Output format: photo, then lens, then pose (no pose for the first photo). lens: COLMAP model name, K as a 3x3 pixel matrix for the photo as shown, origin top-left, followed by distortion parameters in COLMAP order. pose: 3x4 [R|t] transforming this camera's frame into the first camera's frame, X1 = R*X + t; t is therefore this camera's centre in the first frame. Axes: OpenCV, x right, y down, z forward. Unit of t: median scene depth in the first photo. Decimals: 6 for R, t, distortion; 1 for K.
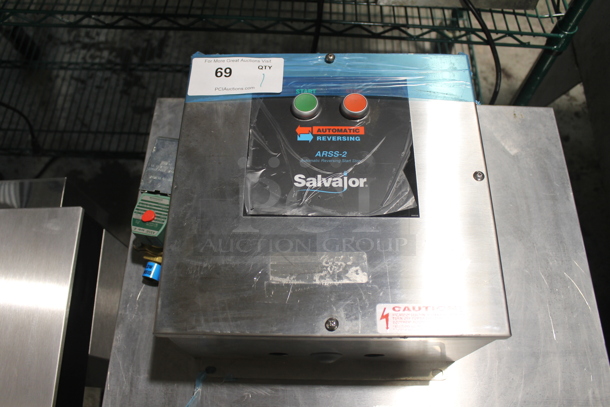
lens RADIAL K [[509.3, 0, 305.8], [0, 509.3, 197.2], [0, 0, 1]] dist [-0.149038, 0.095158]
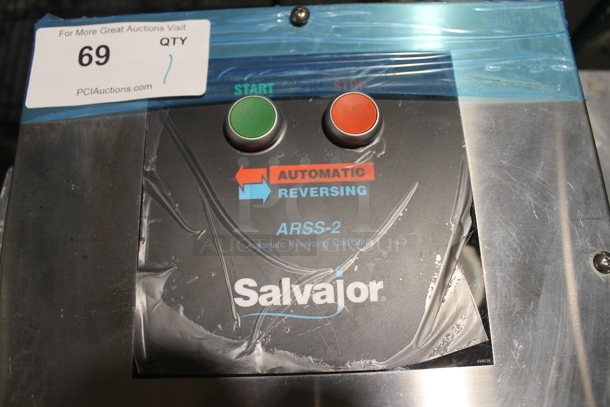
lens RADIAL K [[509.3, 0, 301.7], [0, 509.3, 203.9], [0, 0, 1]] dist [-0.149038, 0.095158]
pose [[0.998743, -0.045172, 0.021742, 0.032187], [0.041487, 0.988207, 0.147396, -0.172275], [-0.028144, -0.146309, 0.988839, 0.499009]]
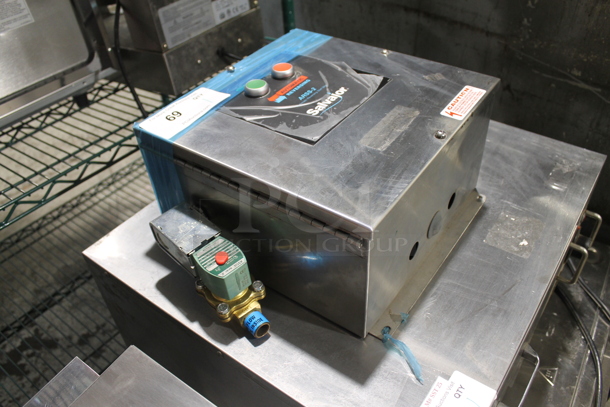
lens RADIAL K [[509.3, 0, 306.8], [0, 509.3, 203.3], [0, 0, 1]] dist [-0.149038, 0.095158]
pose [[0.574000, -0.548884, 0.607660, -0.770915], [0.755025, 0.642003, -0.133298, 0.225273], [-0.316954, 0.535312, 0.782931, 0.205645]]
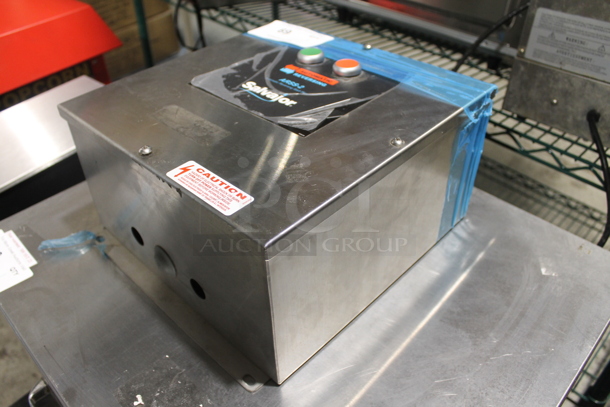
lens RADIAL K [[509.3, 0, 307.0], [0, 509.3, 204.1], [0, 0, 1]] dist [-0.149038, 0.095158]
pose [[0.734023, 0.418284, -0.535022, 0.674970], [-0.603697, 0.762730, -0.231934, 0.297103], [0.311063, 0.493236, 0.812378, 0.302355]]
